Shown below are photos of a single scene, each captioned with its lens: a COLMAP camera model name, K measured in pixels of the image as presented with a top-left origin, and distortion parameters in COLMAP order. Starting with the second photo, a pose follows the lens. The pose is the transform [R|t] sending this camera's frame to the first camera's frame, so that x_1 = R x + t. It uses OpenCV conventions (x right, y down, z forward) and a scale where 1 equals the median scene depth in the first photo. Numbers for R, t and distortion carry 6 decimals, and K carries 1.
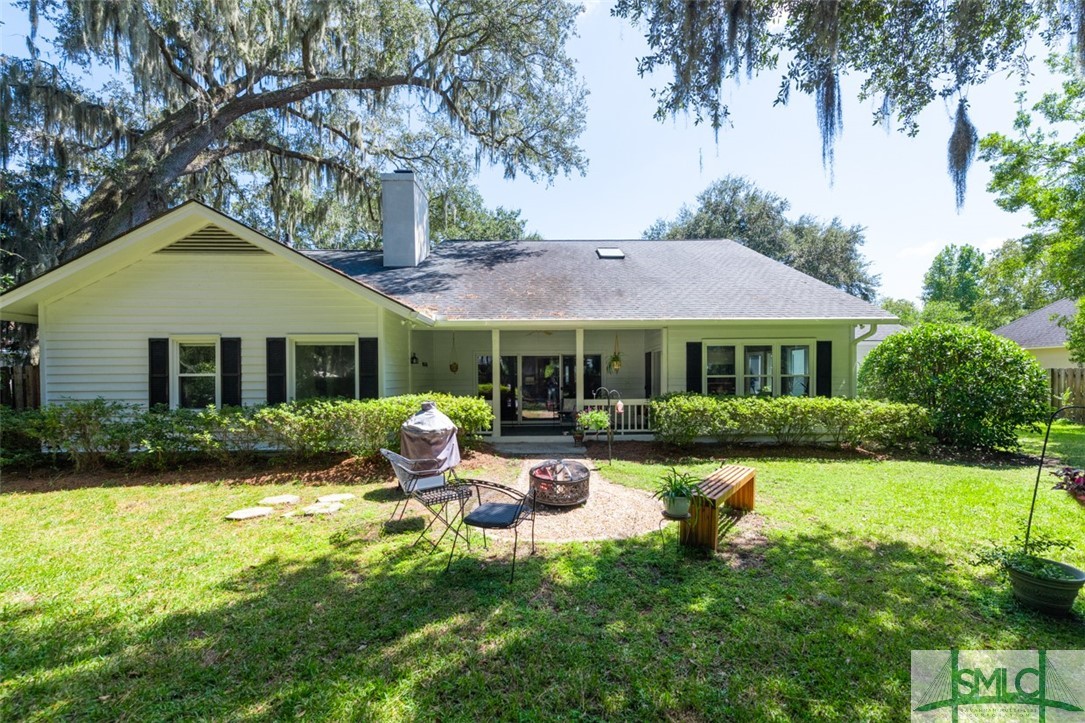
lens RADIAL K [[443.7, 0, 540.5], [0, 443.7, 360.5], [0, 0, 1]] dist [0.002360, 0.000120]
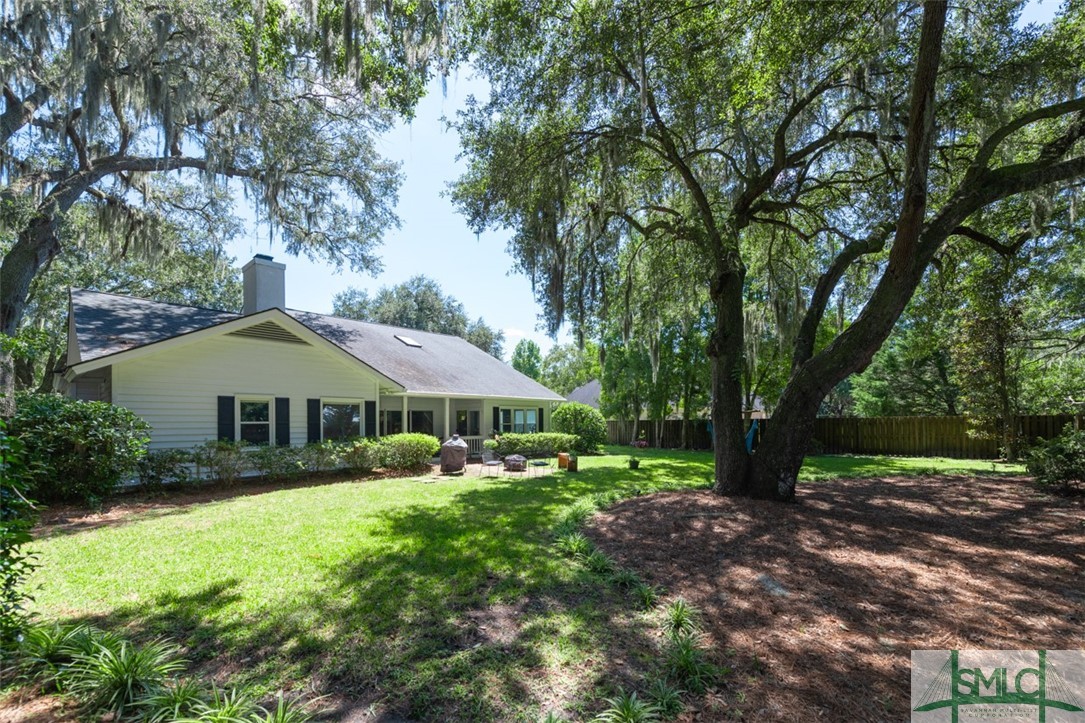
lens RADIAL K [[443.7, 0, 543.5], [0, 443.7, 362.0], [0, 0, 1]] dist [0.002360, 0.000120]
pose [[0.692463, 0.096171, 0.715015, -1.146777], [-0.007718, 0.992006, -0.125953, 0.011212], [-0.721412, 0.081699, 0.687670, -0.666560]]
